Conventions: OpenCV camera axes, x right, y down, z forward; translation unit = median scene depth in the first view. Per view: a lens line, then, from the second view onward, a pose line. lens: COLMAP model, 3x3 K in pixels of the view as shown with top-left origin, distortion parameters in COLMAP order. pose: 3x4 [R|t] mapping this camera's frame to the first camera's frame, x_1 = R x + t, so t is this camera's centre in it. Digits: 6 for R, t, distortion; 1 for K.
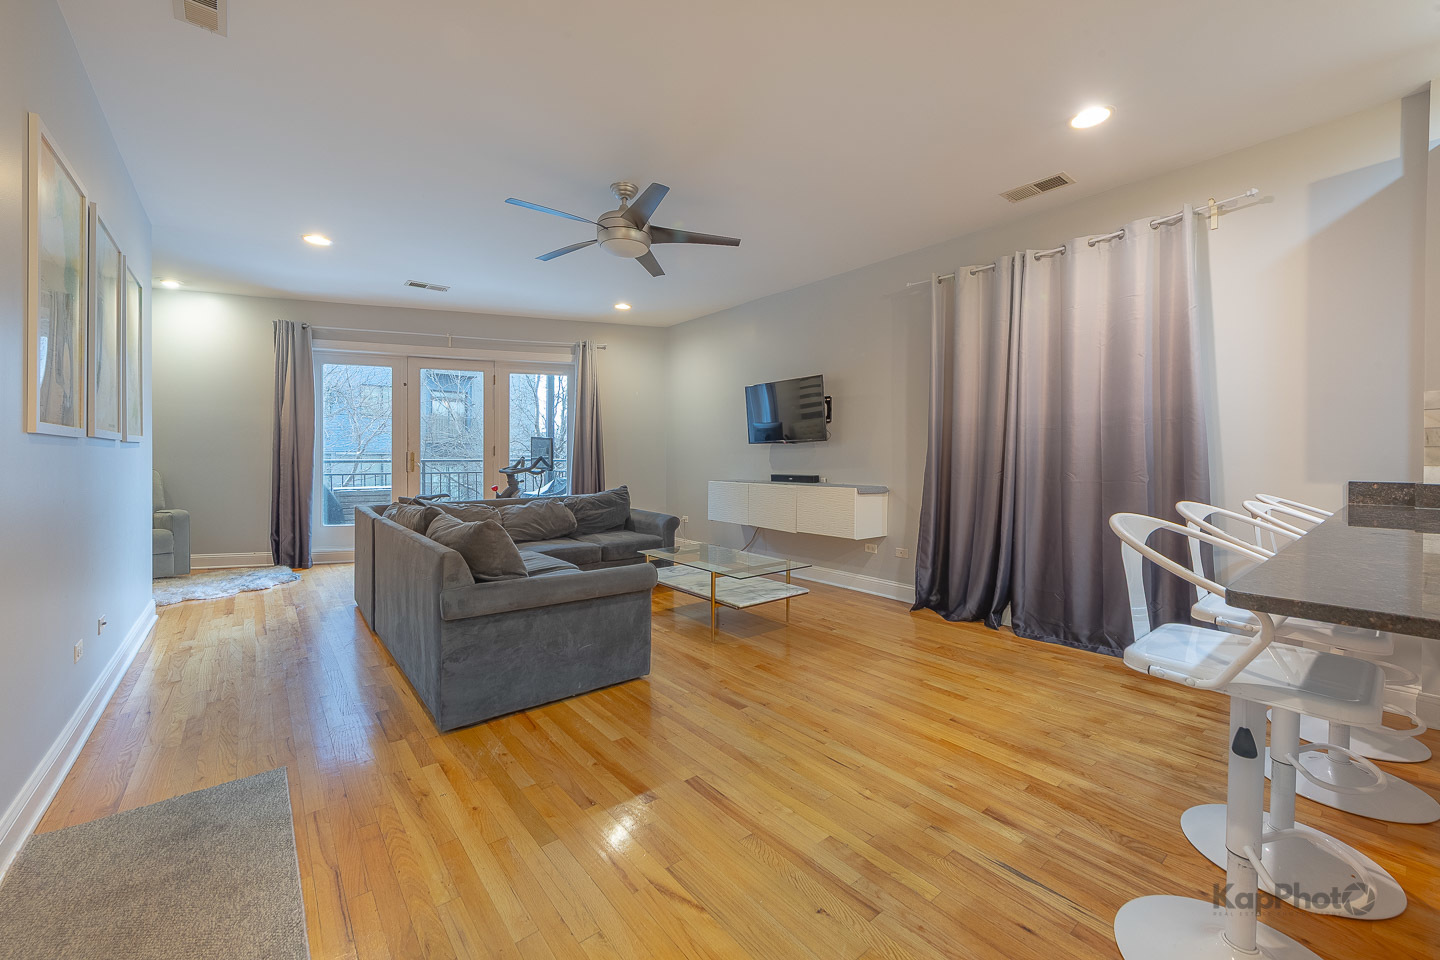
lens RADIAL K [[586.0, 0, 697.7], [0, 586.0, 459.9], [0, 0, 1]] dist [0.010942, -0.001011]
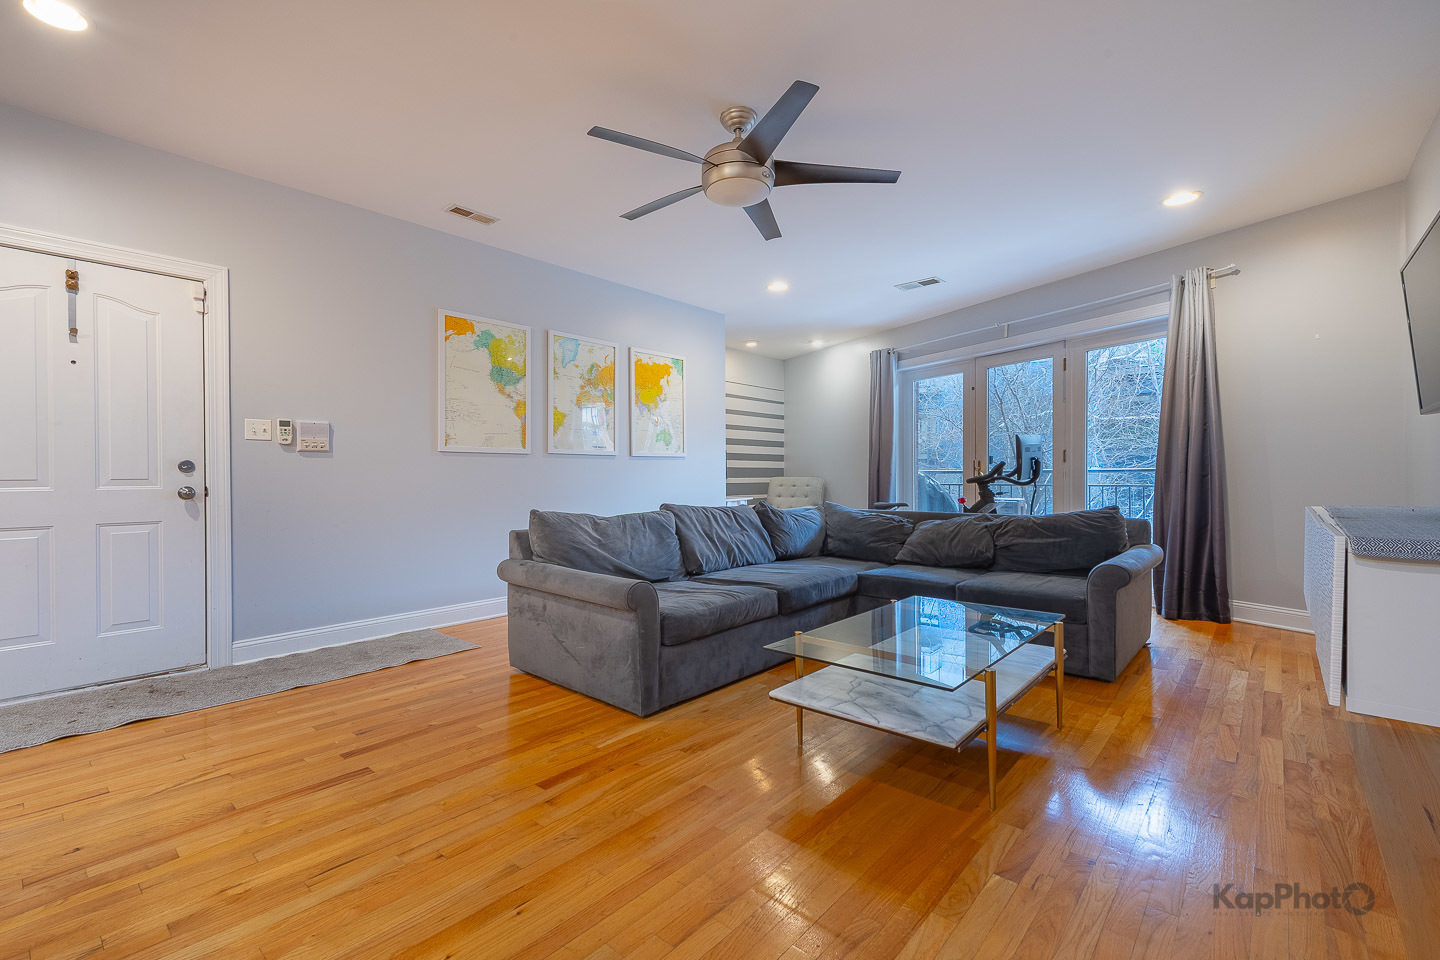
lens RADIAL K [[586.0, 0, 727.2], [0, 586.0, 470.2], [0, 0, 1]] dist [0.010942, -0.001011]
pose [[0.199520, -0.010517, -0.979837, 0.630717], [-0.000135, 0.999942, -0.010760, 0.023940], [0.979894, 0.002280, 0.199507, 0.797693]]
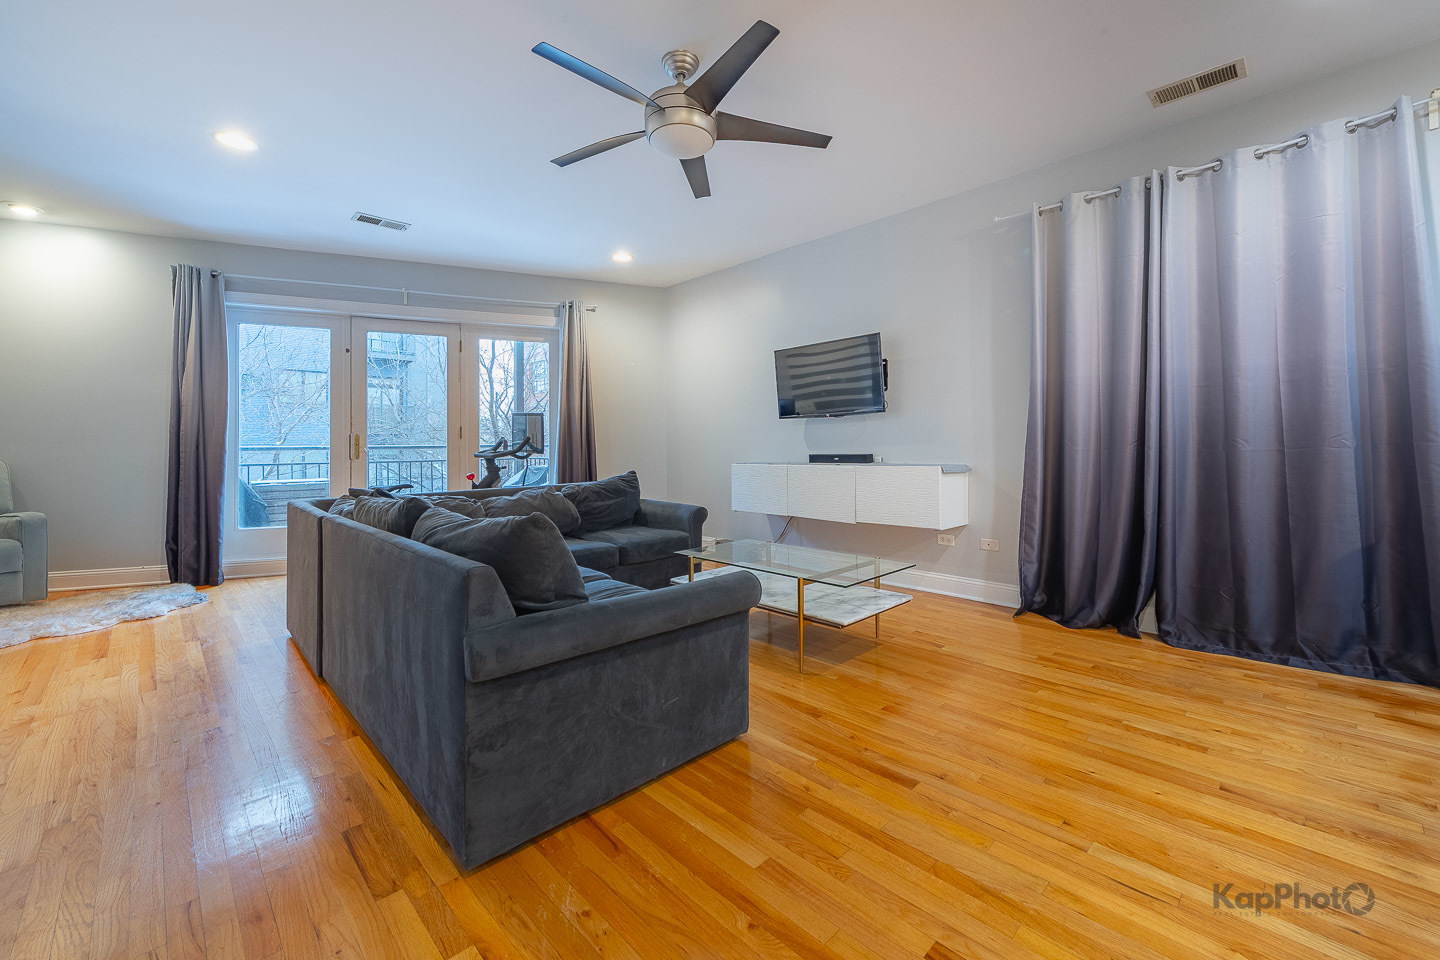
lens RADIAL K [[610.1, 0, 707.0], [0, 610.1, 435.9], [0, 0, 1]] dist [0.008877, -0.001662]
pose [[0.995686, -0.011012, 0.092127, -0.161795], [0.013170, 0.999652, -0.022849, 0.026372], [-0.091843, 0.023964, 0.995485, 0.231678]]
